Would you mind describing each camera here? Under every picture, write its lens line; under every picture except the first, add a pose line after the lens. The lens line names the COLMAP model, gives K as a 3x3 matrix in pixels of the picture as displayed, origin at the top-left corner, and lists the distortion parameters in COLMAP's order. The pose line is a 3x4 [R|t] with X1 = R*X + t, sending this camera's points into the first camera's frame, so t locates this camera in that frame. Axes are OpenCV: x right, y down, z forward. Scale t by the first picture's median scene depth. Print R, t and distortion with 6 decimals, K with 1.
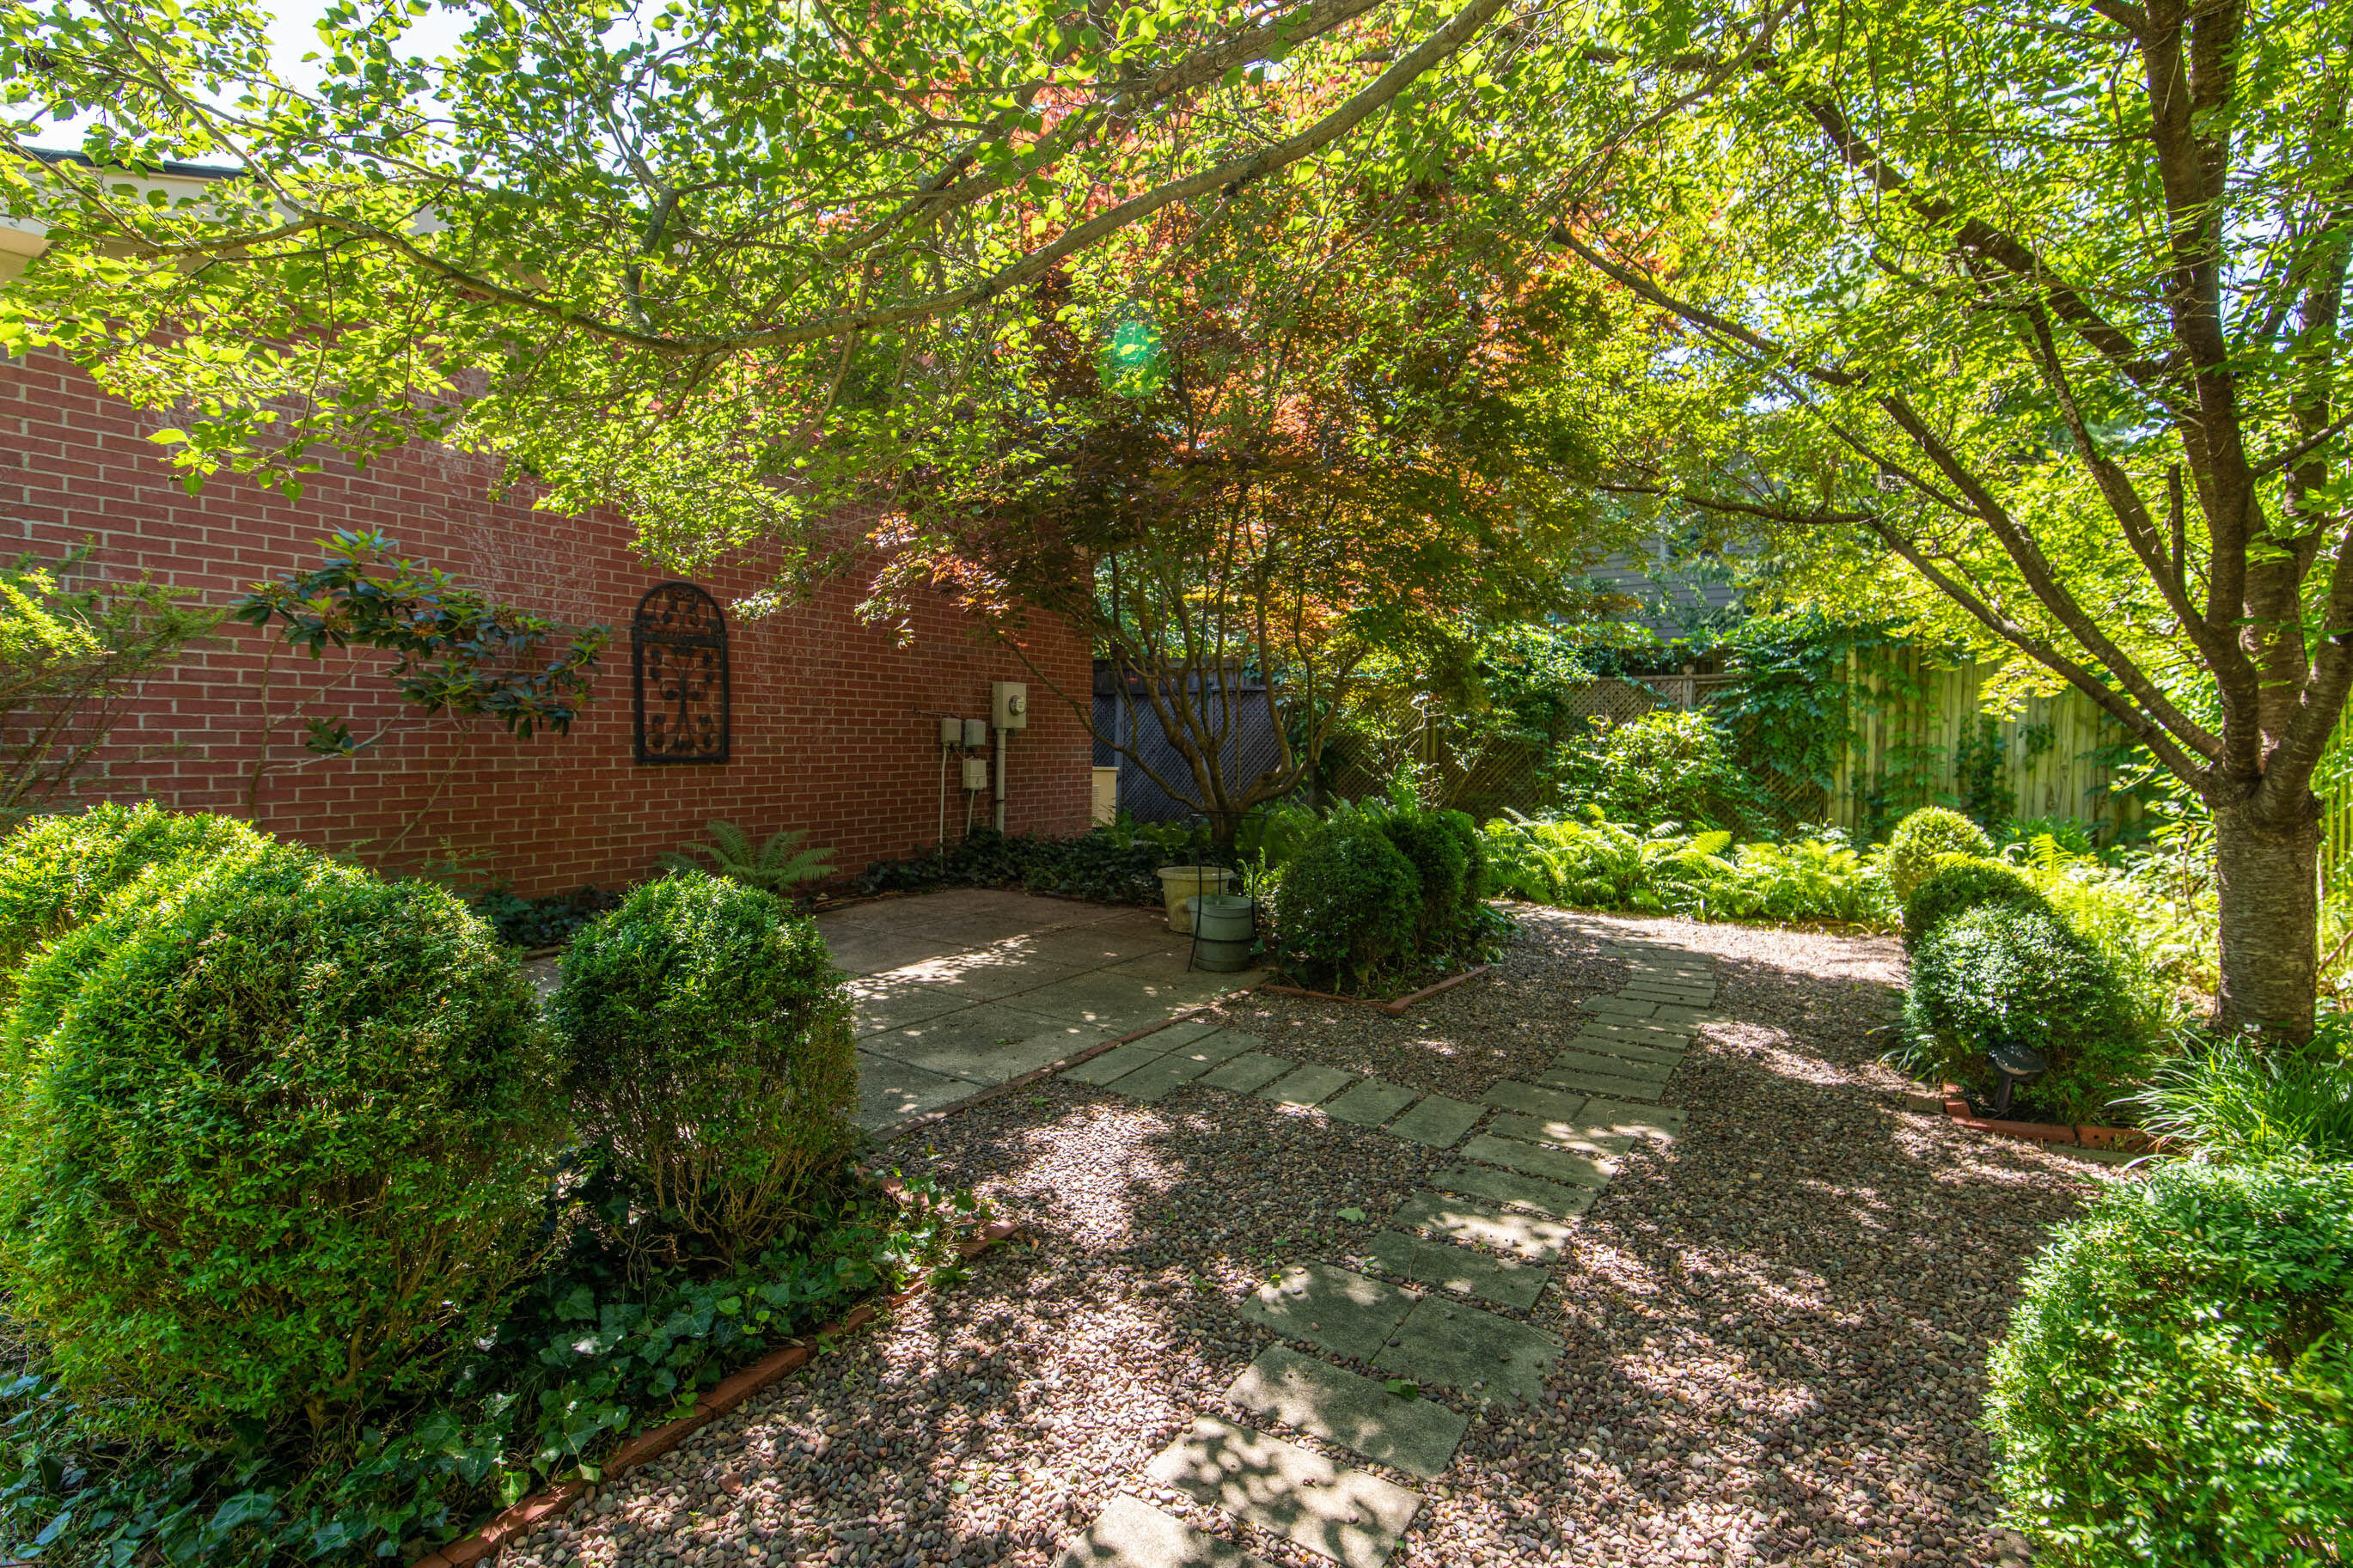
lens RADIAL K [[1083.3, 0, 1178.5], [0, 1083.3, 777.7], [0, 0, 1]] dist [-0.000087, -0.000004]
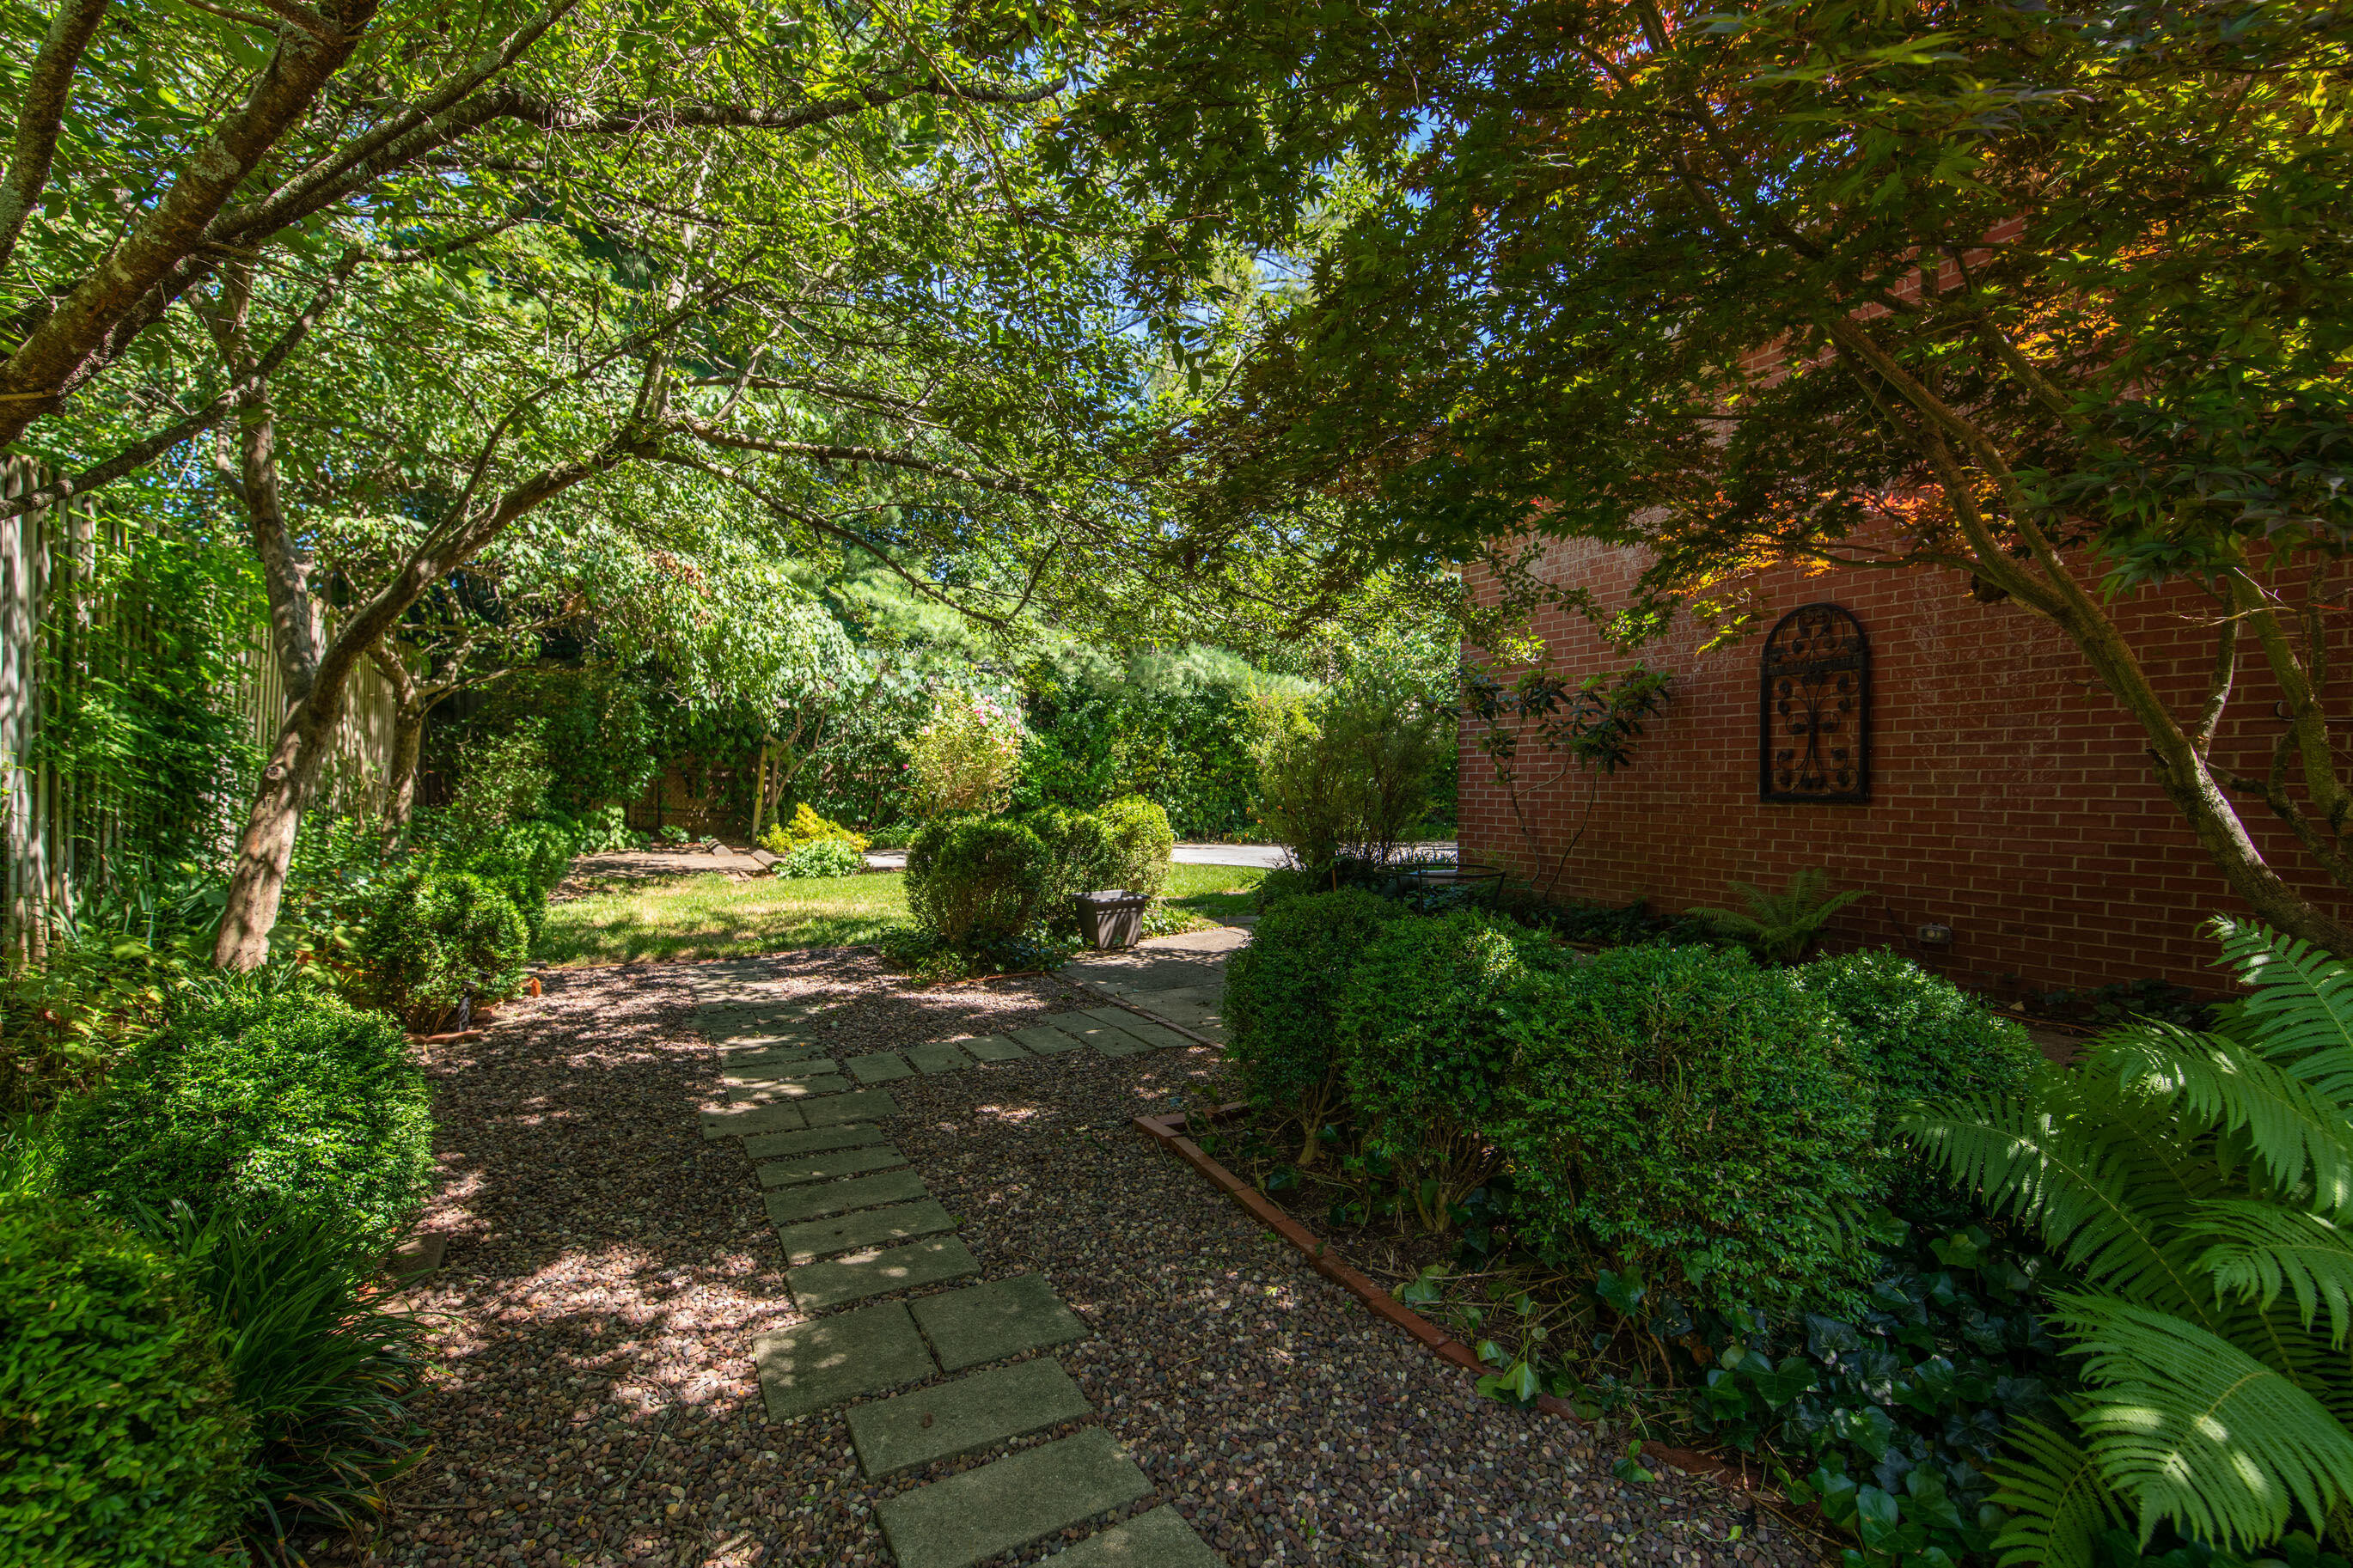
lens RADIAL K [[1083.3, 0, 1178.6], [0, 1083.3, 788.8], [0, 0, 1]] dist [-0.000087, -0.000004]
pose [[-0.489744, -0.007572, -0.871833, 0.616745], [-0.042378, 0.998987, 0.015130, -0.016504], [0.870836, 0.044356, -0.489569, 1.016128]]
